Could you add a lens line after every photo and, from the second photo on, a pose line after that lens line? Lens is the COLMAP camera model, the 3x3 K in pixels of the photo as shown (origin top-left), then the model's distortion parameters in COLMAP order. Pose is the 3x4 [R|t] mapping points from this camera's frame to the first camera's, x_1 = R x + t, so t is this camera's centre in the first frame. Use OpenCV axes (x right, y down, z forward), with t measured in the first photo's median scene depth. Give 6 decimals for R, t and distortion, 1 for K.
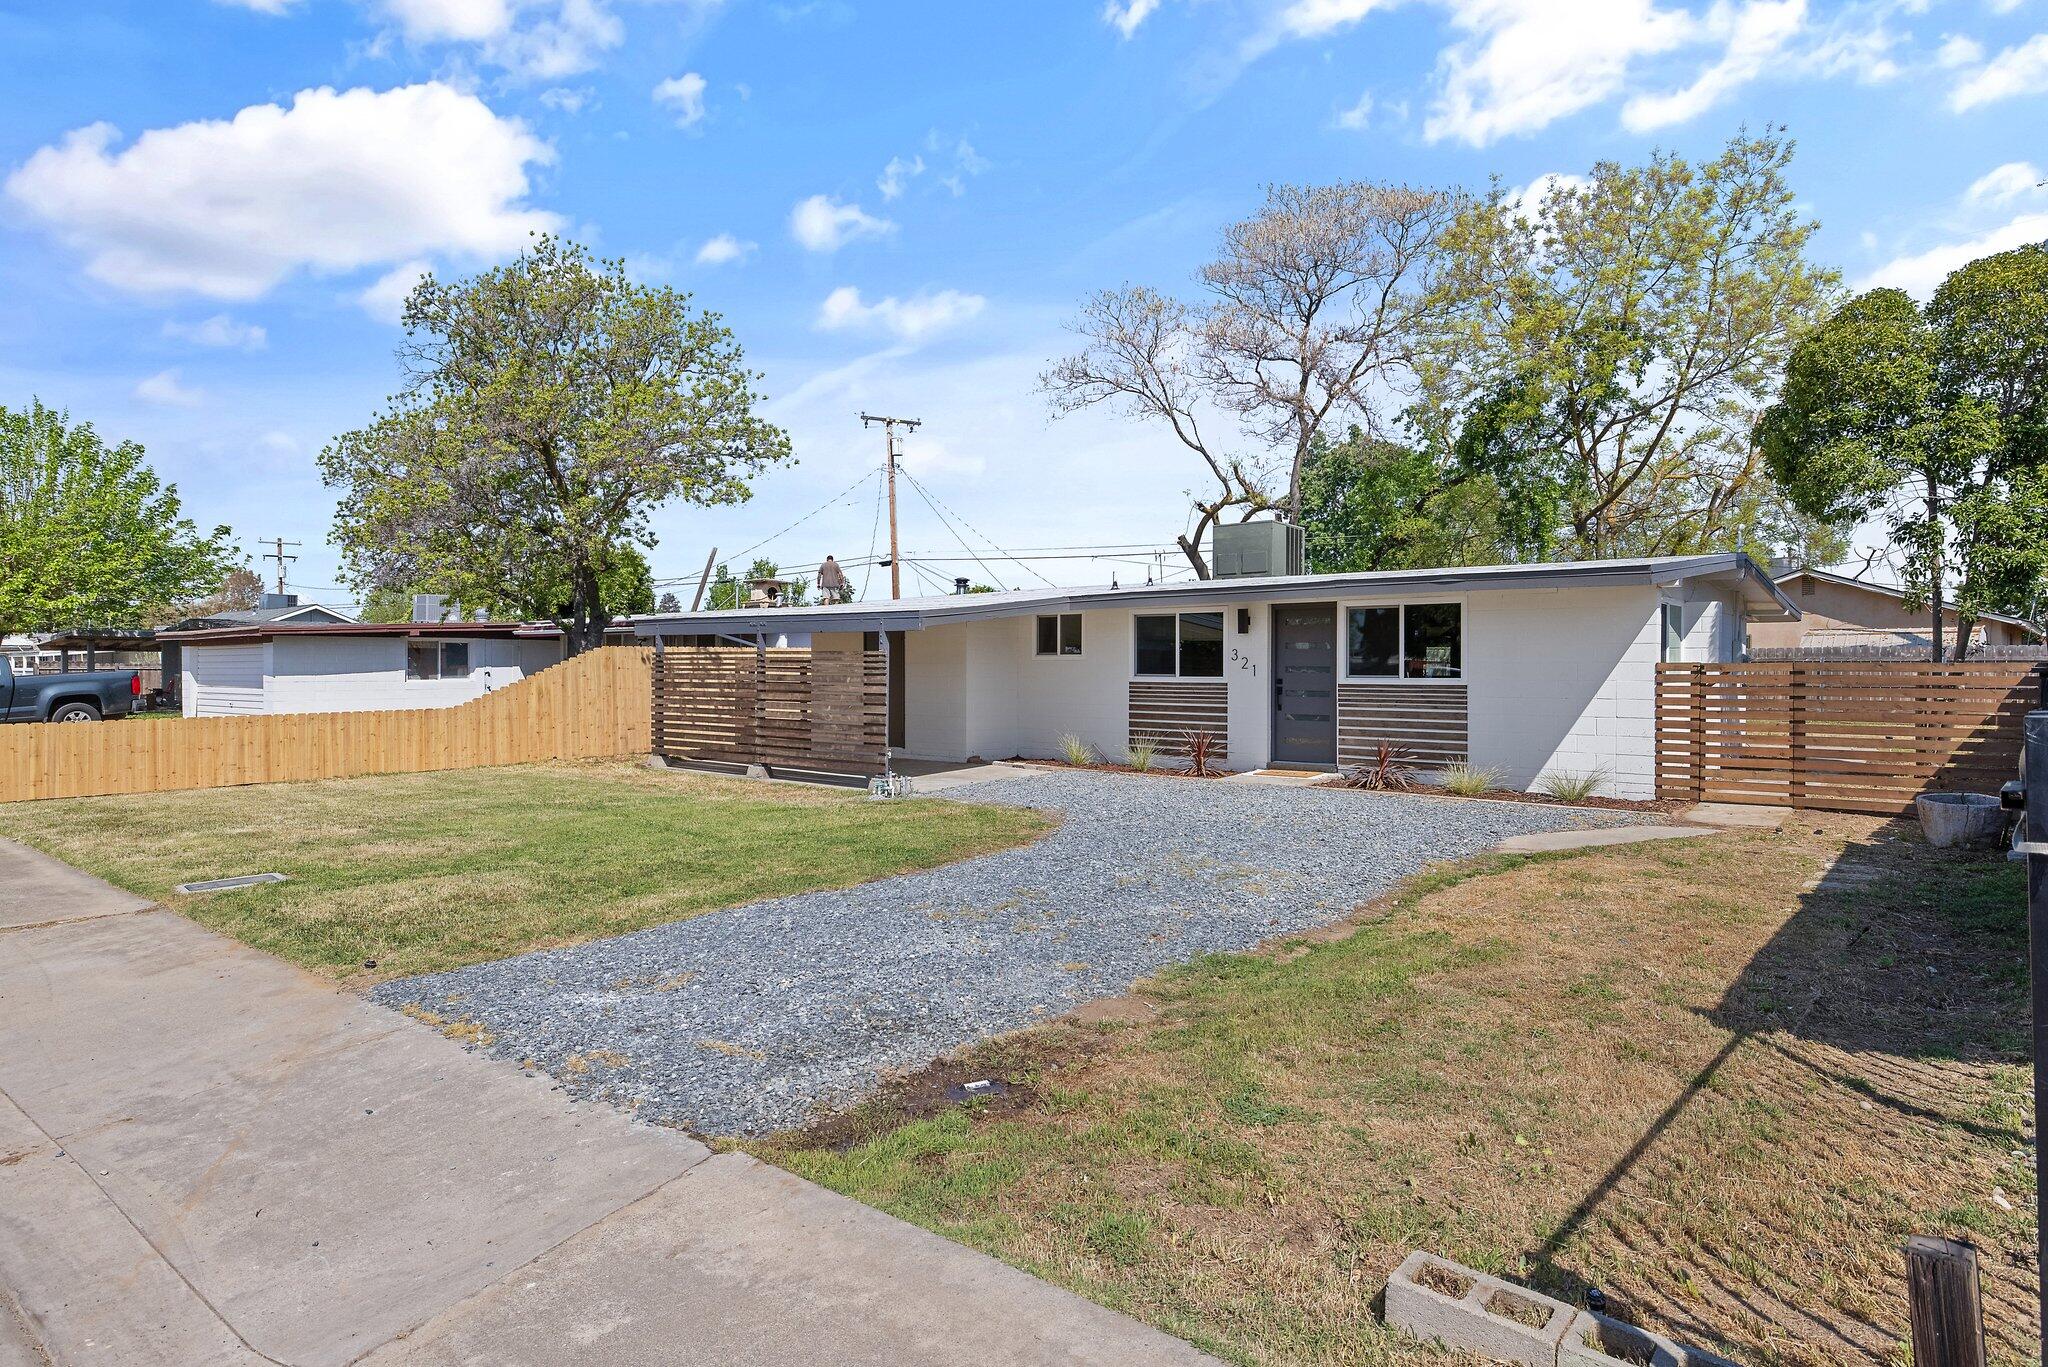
lens RADIAL K [[1182.7, 0, 1024.2], [0, 1182.7, 673.2], [0, 0, 1]] dist [0.004126, -0.001108]
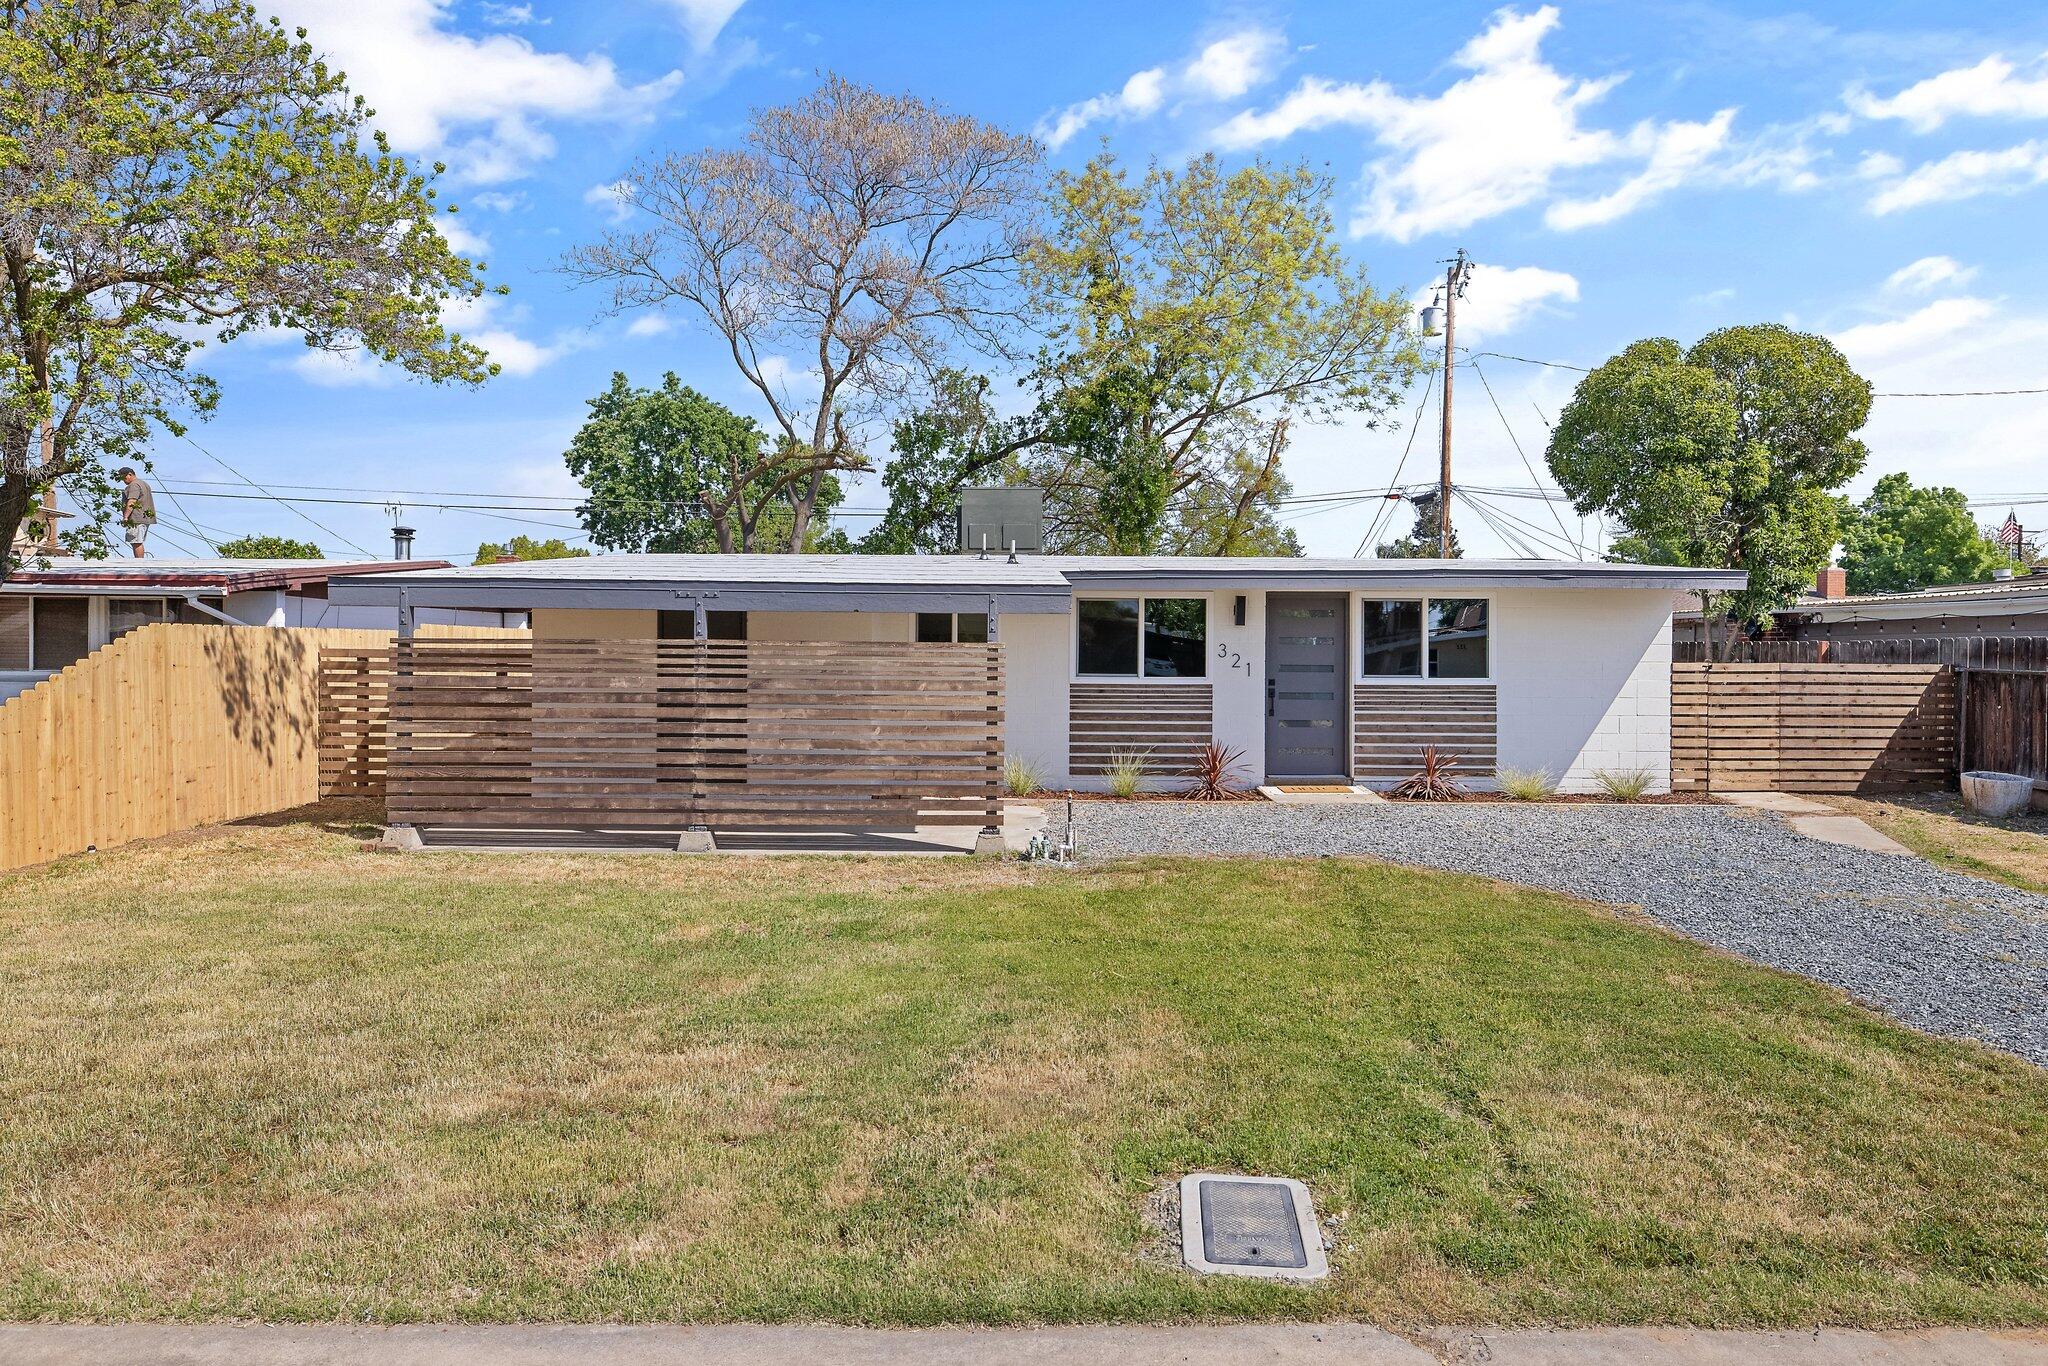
lens RADIAL K [[1304.8, 0, 1036.5], [0, 1304.8, 692.0], [0, 0, 1]] dist [-0.001383, 0.002269]
pose [[0.760797, -0.014373, 0.648831, -0.521759], [-0.001574, 0.999711, 0.023991, -0.008317], [-0.648988, -0.019274, 0.760555, 0.388502]]
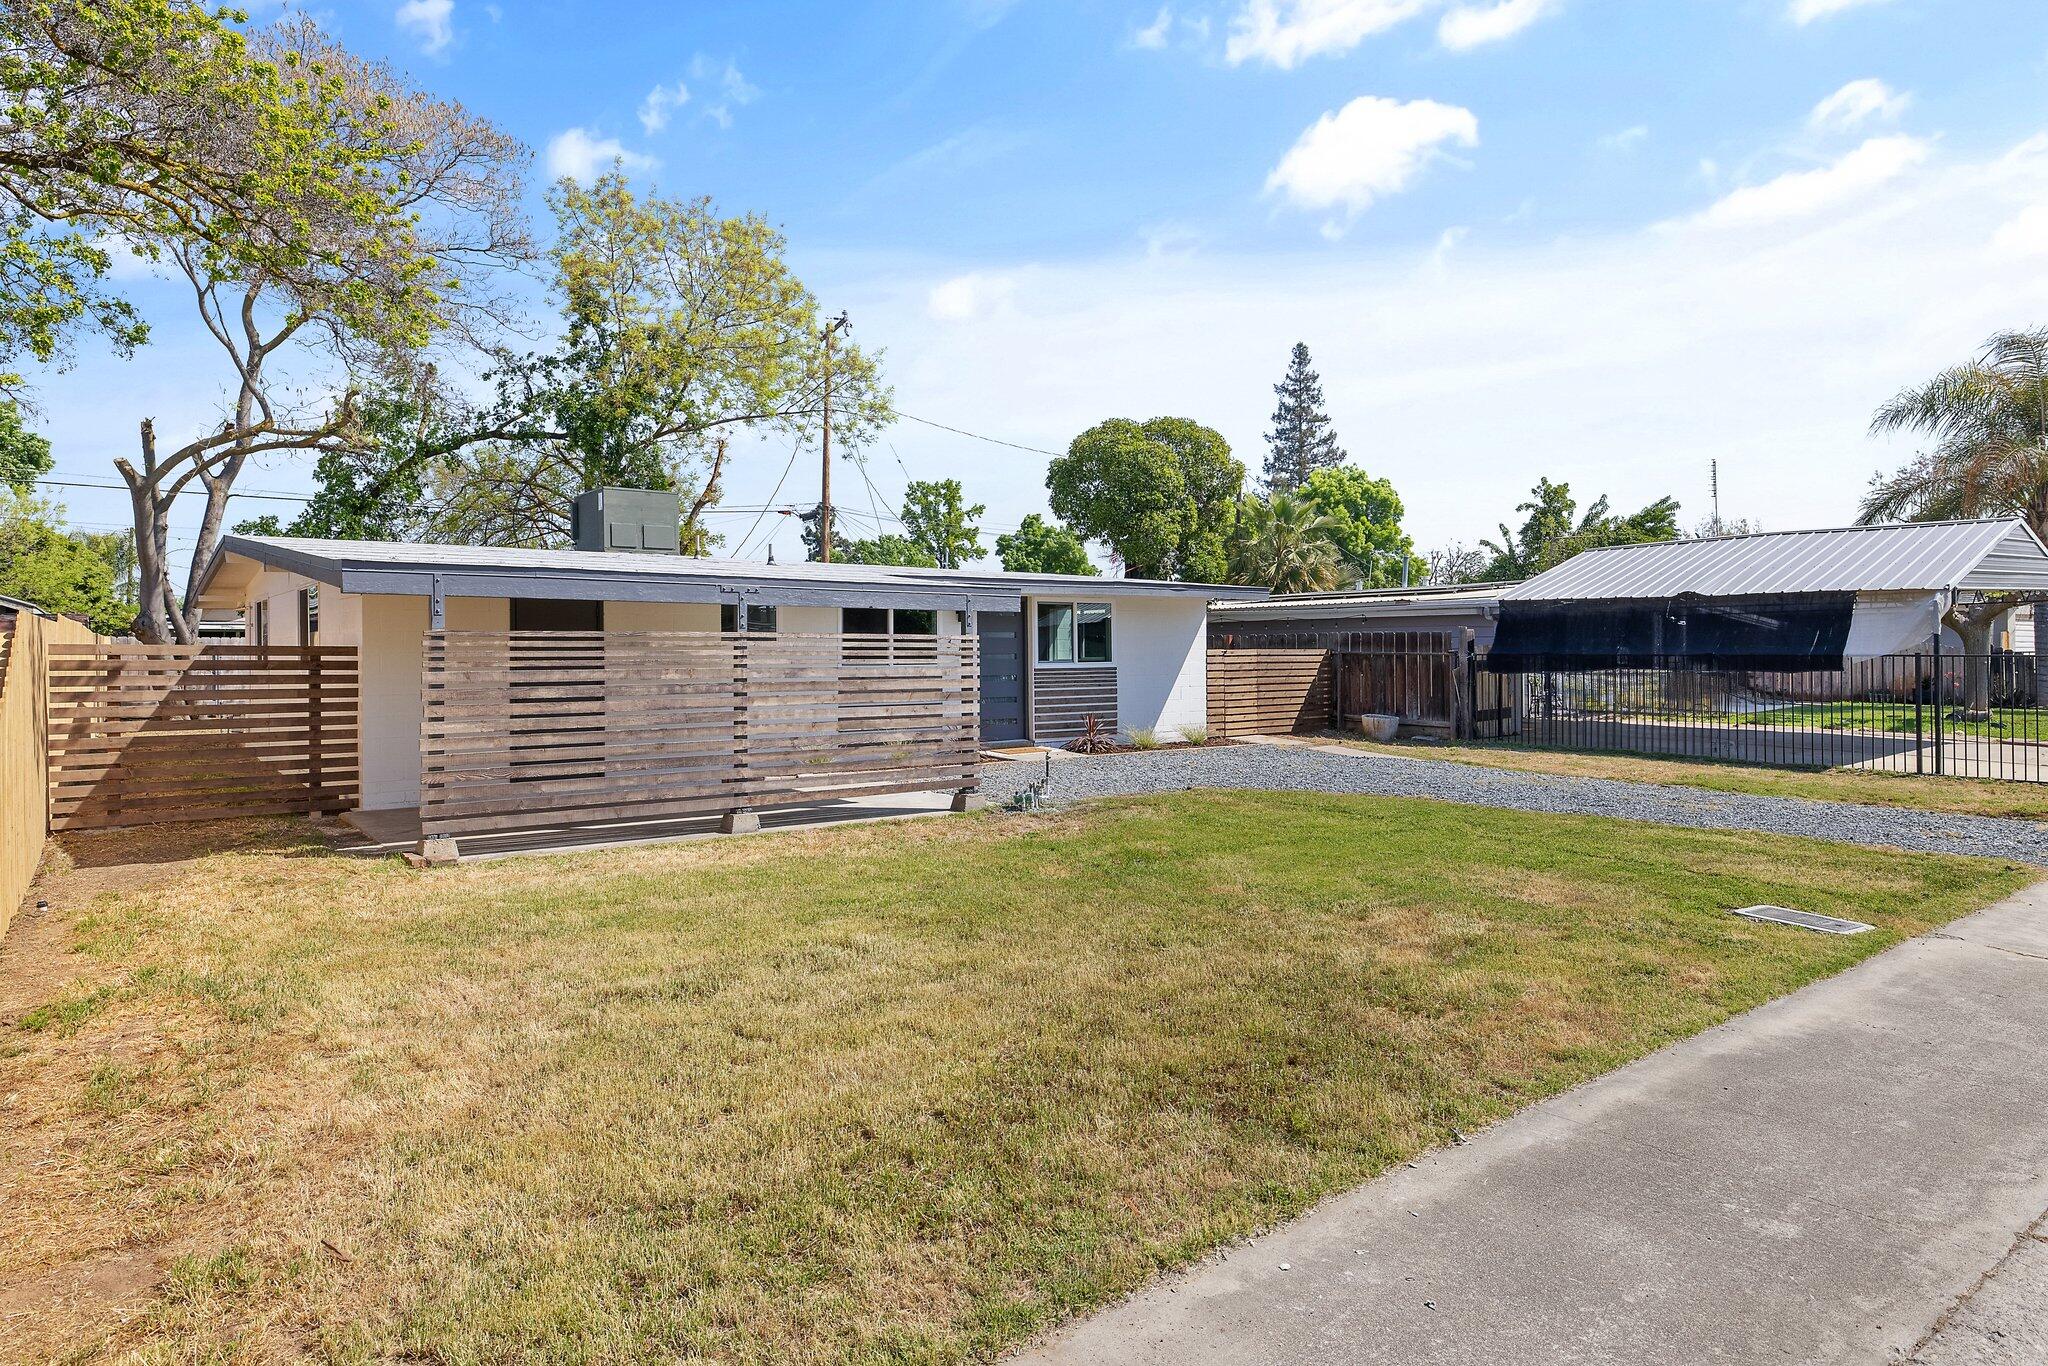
lens RADIAL K [[1182.7, 0, 1025.5], [0, 1182.7, 678.9], [0, 0, 1]] dist [0.004126, -0.001108]
pose [[0.216875, -0.024278, 0.975897, -0.811990], [0.008988, 0.999698, 0.022873, -0.006892], [-0.976158, 0.003810, 0.217028, 0.718768]]
